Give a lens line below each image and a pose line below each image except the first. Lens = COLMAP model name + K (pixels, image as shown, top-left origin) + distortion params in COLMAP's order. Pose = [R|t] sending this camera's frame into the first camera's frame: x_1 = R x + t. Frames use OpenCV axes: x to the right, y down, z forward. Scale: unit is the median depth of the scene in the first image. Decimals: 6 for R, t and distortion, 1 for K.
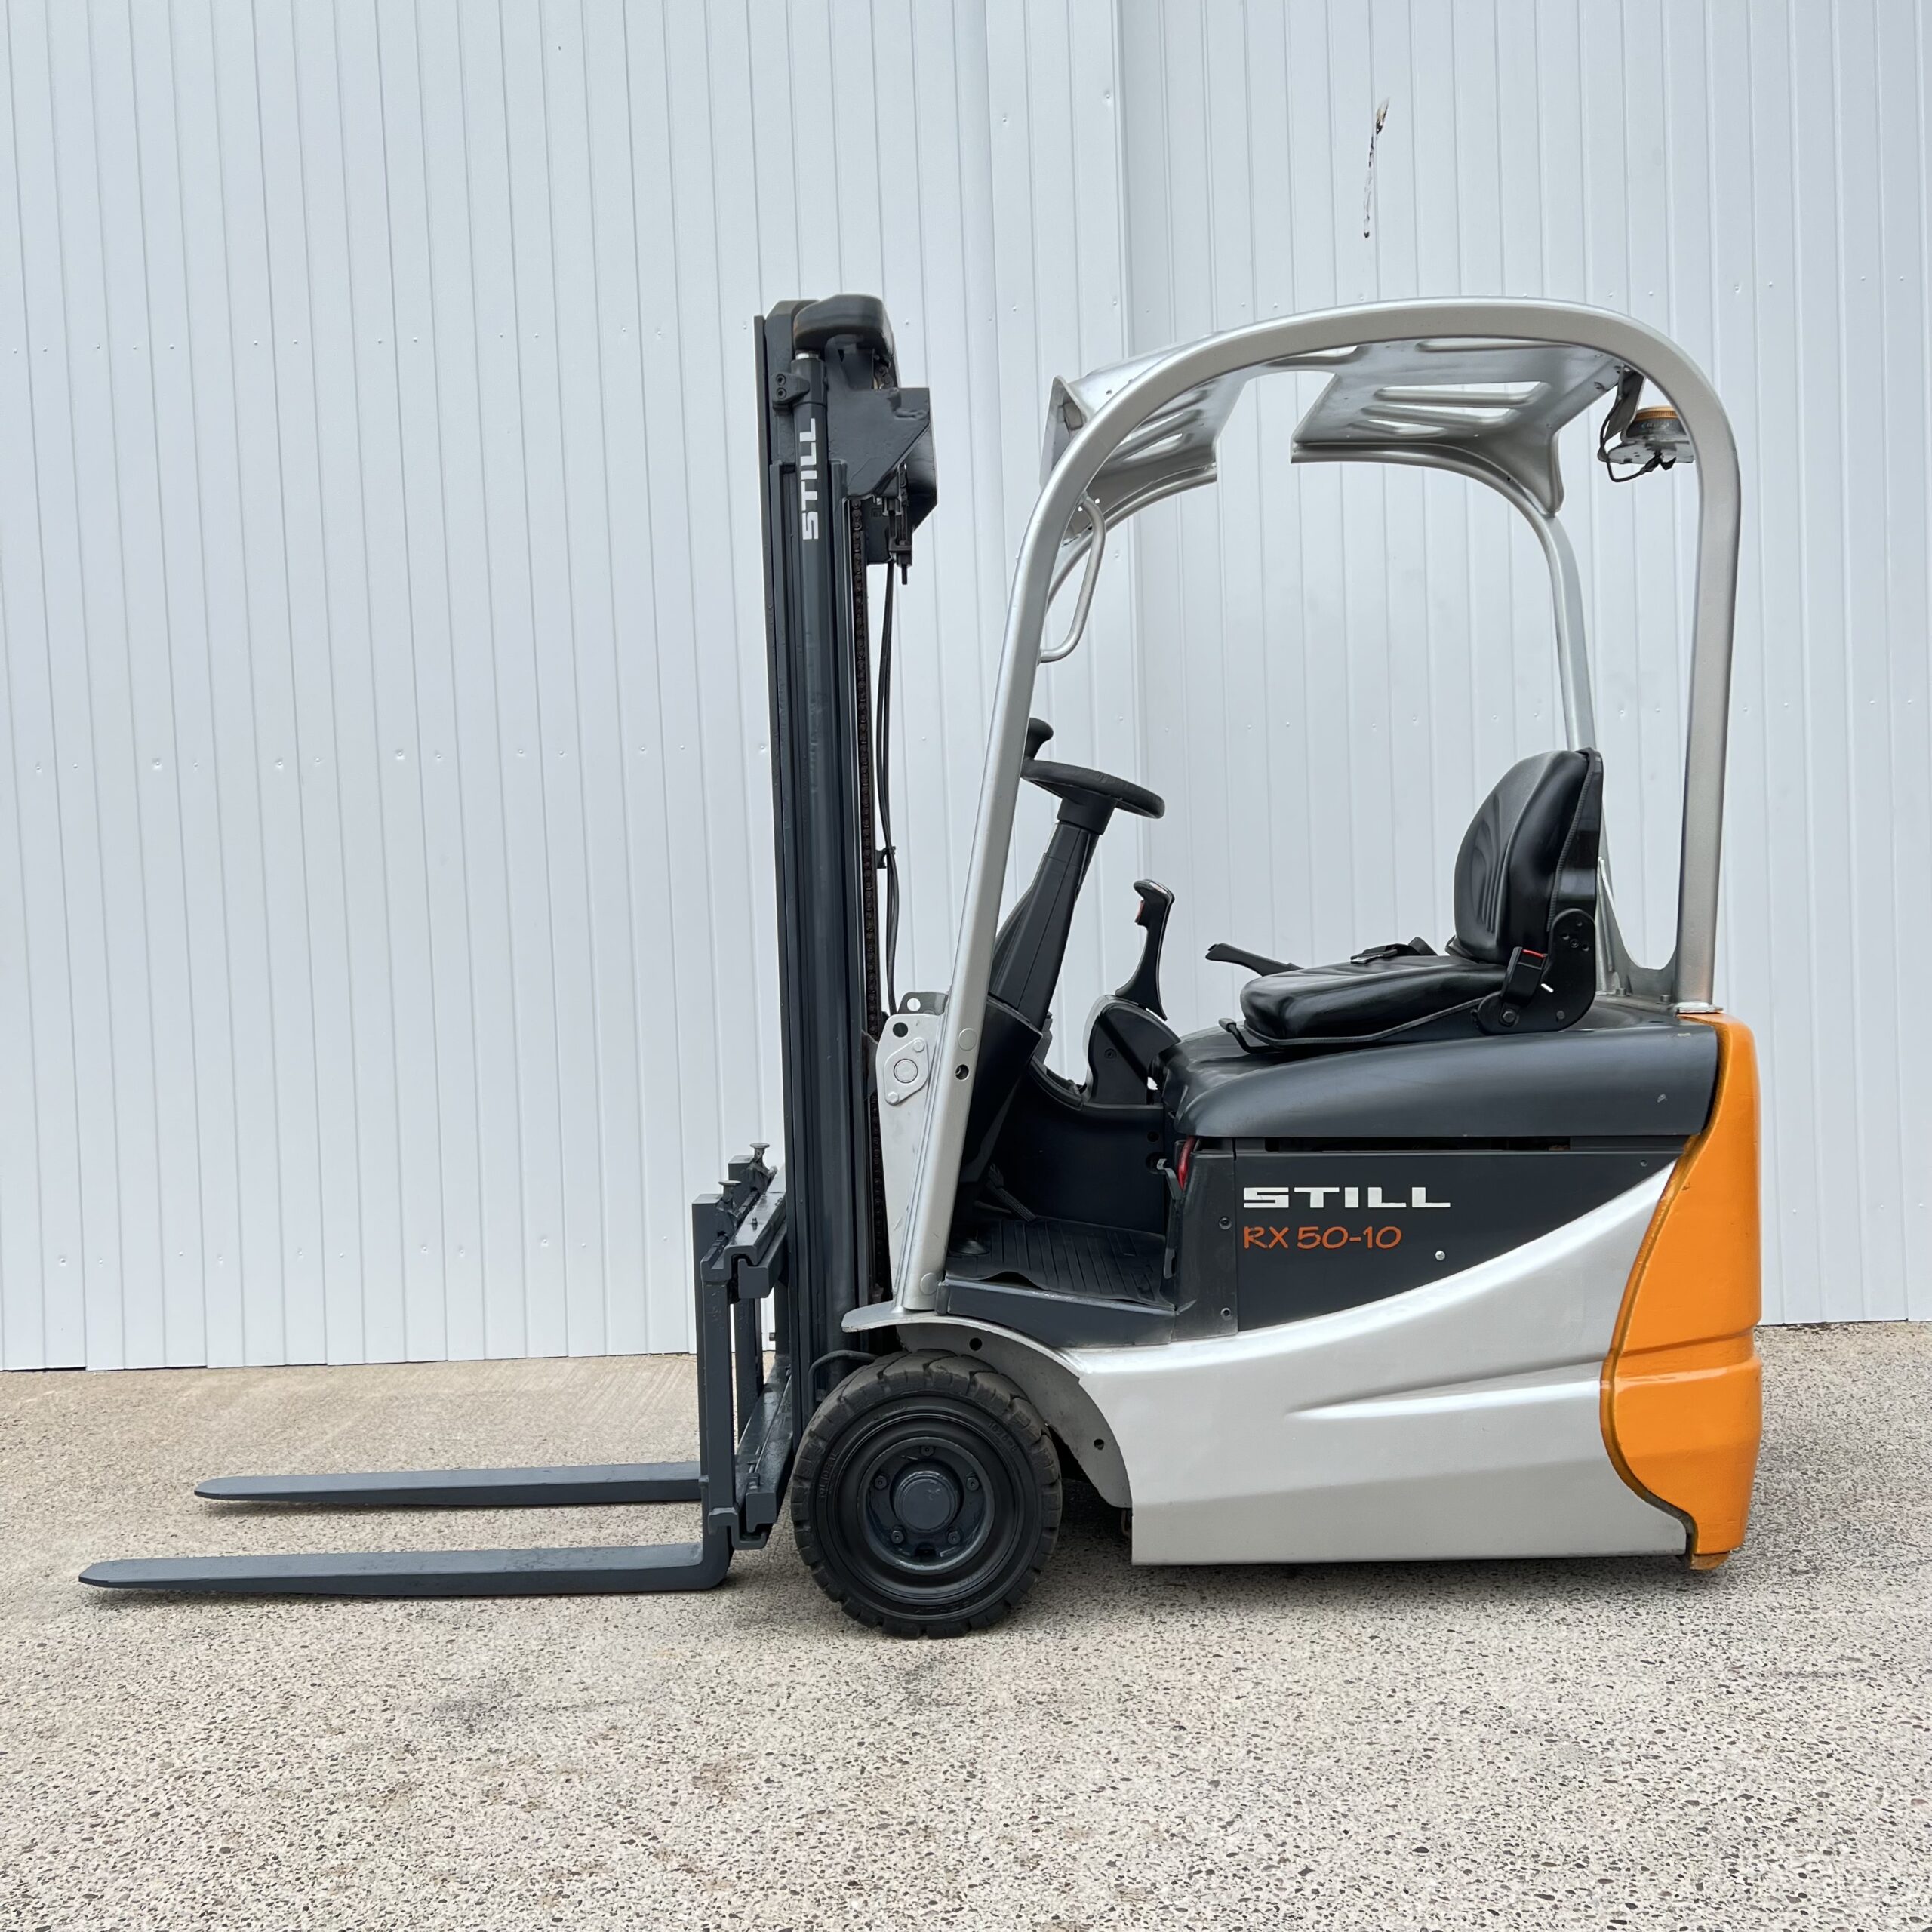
lens RADIAL K [[1915.2, 0, 962.7], [0, 1915.2, 974.9], [0, 0, 1]] dist [0.033875, 0.000000]
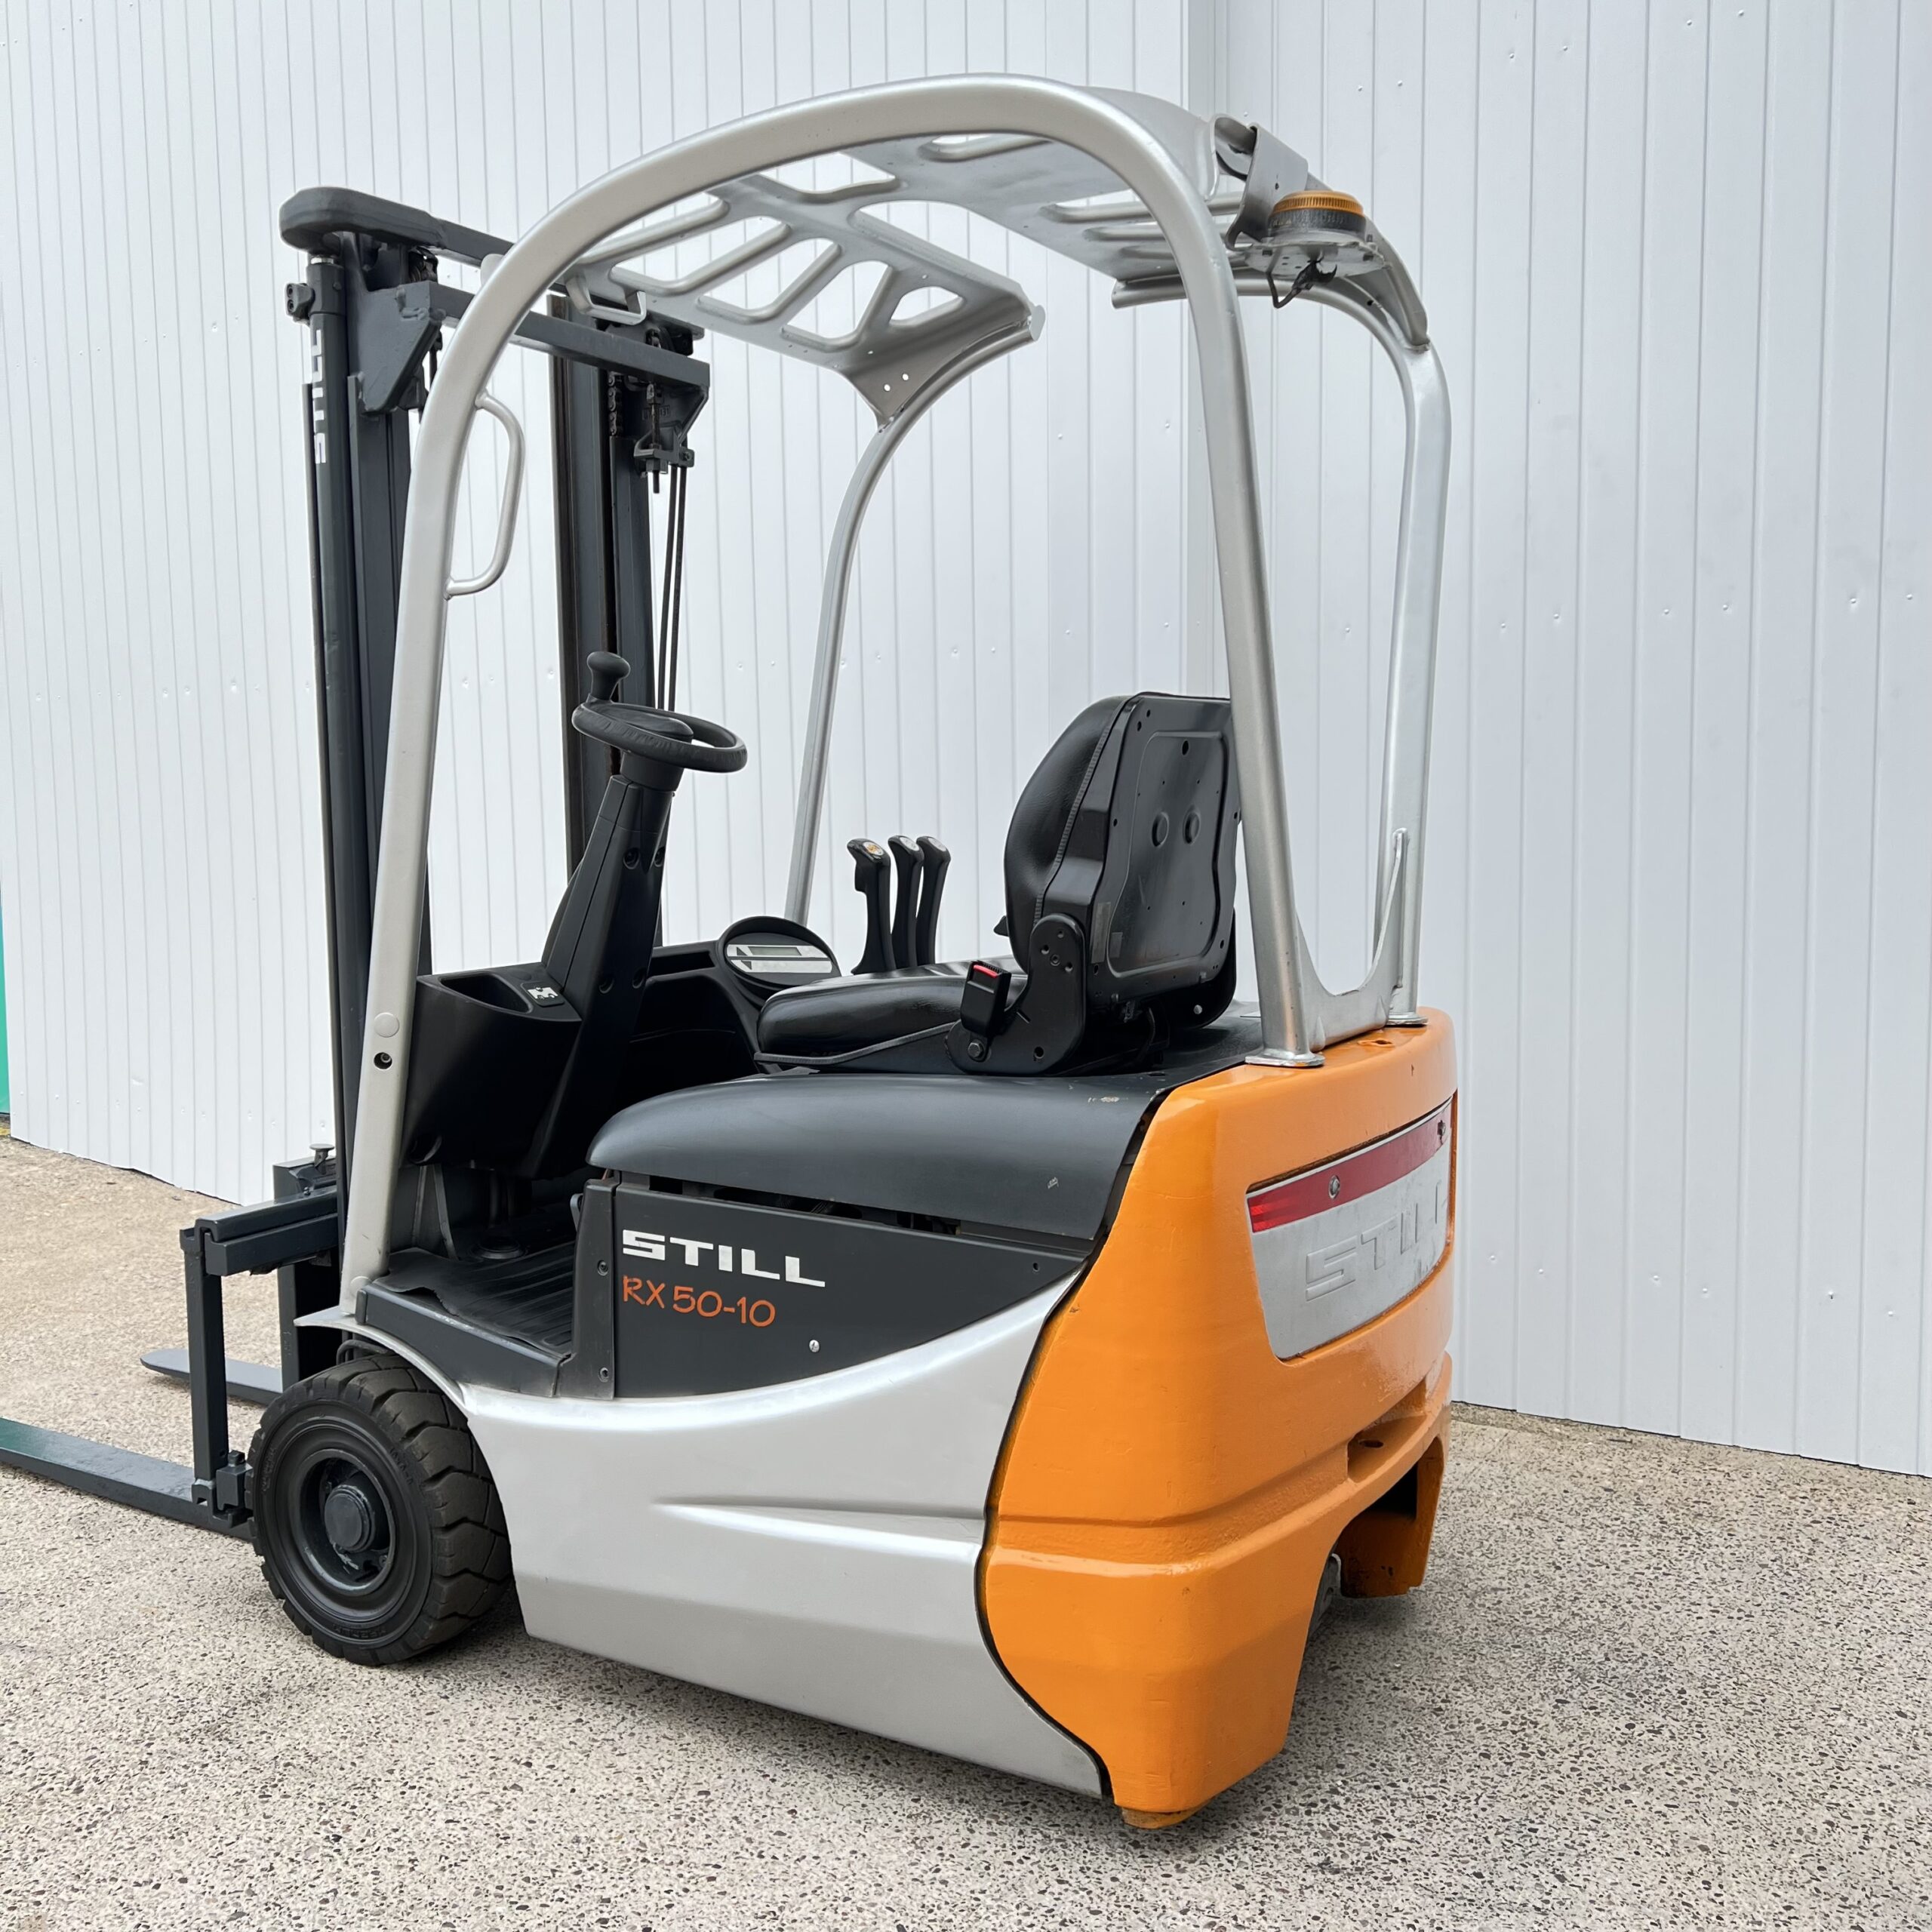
lens RADIAL K [[1915.2, 0, 967.1], [0, 1915.2, 968.4], [0, 0, 1]] dist [0.033875, 0.000000]
pose [[0.868038, 0.068629, -0.491731, 0.652270], [-0.036577, 0.996549, 0.074516, -0.066770], [0.495148, -0.046697, 0.867553, 0.341303]]
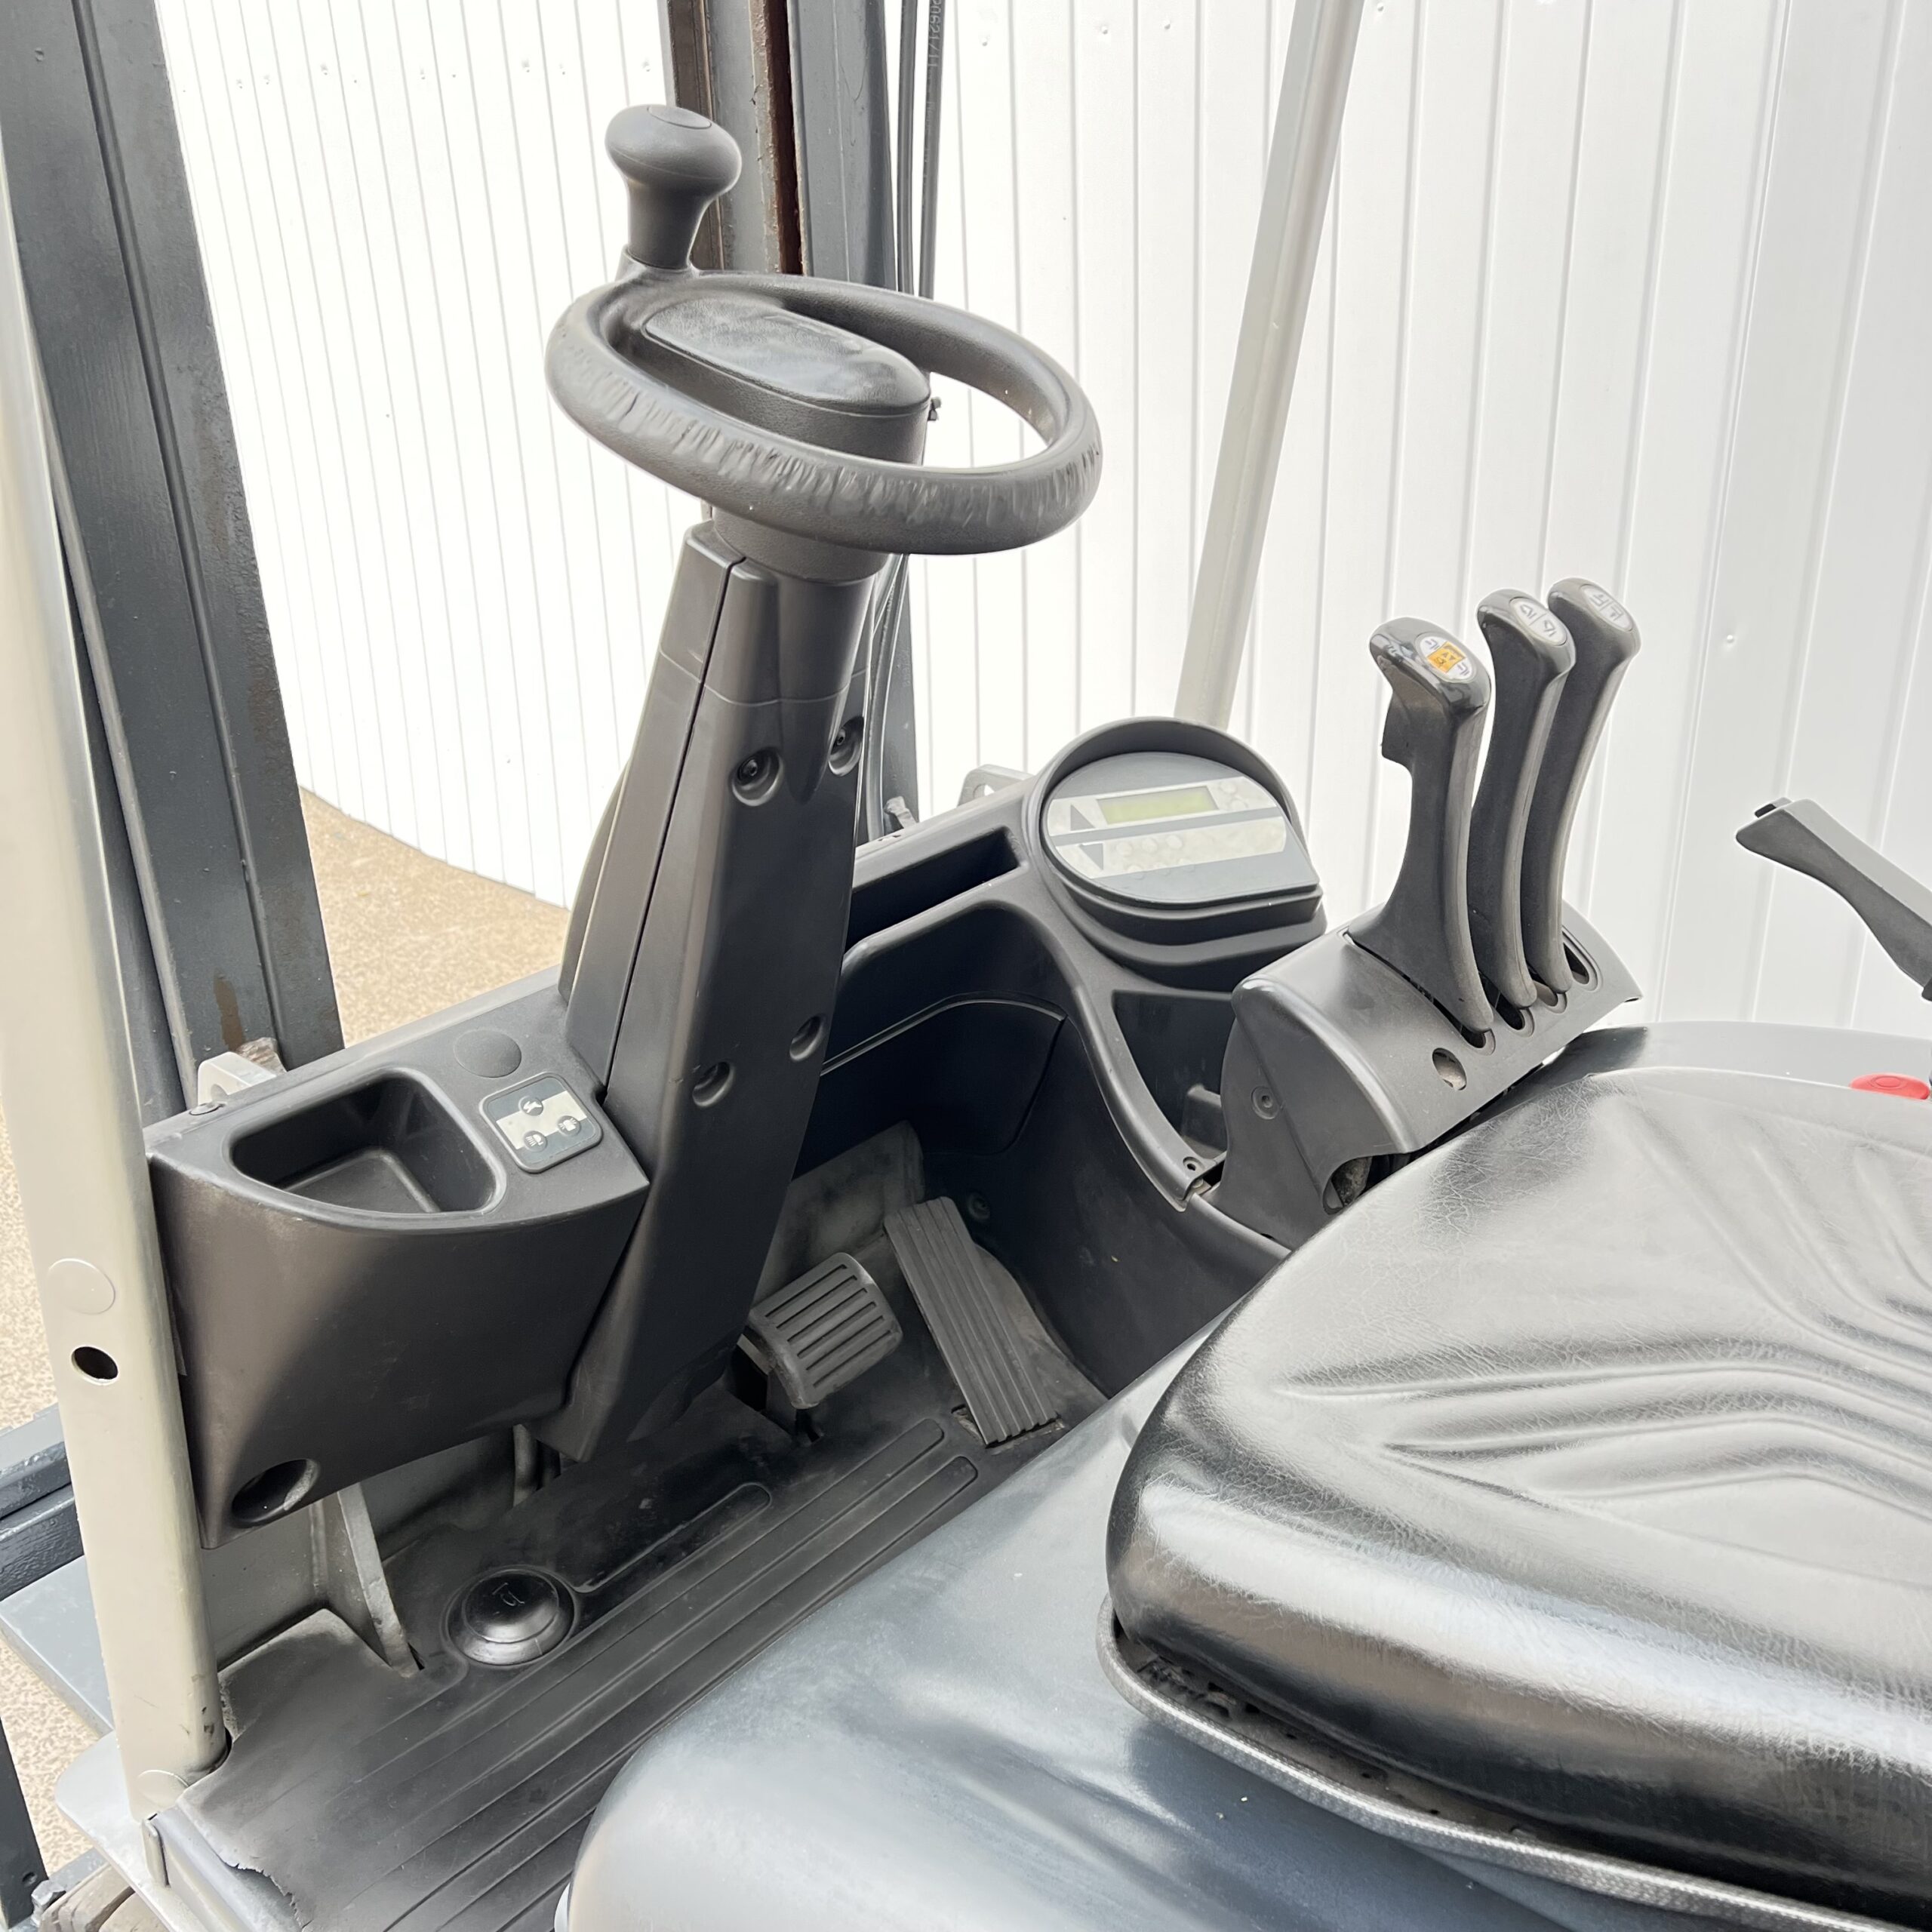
lens RADIAL K [[1915.2, 0, 971.7], [0, 1915.2, 970.2], [0, 0, 1]] dist [0.033875, 0.000000]
pose [[0.764213, 0.262832, -0.588980, 0.280917], [-0.020475, 0.922625, 0.385155, -0.137101], [0.644638, -0.282281, 0.710464, 0.847025]]
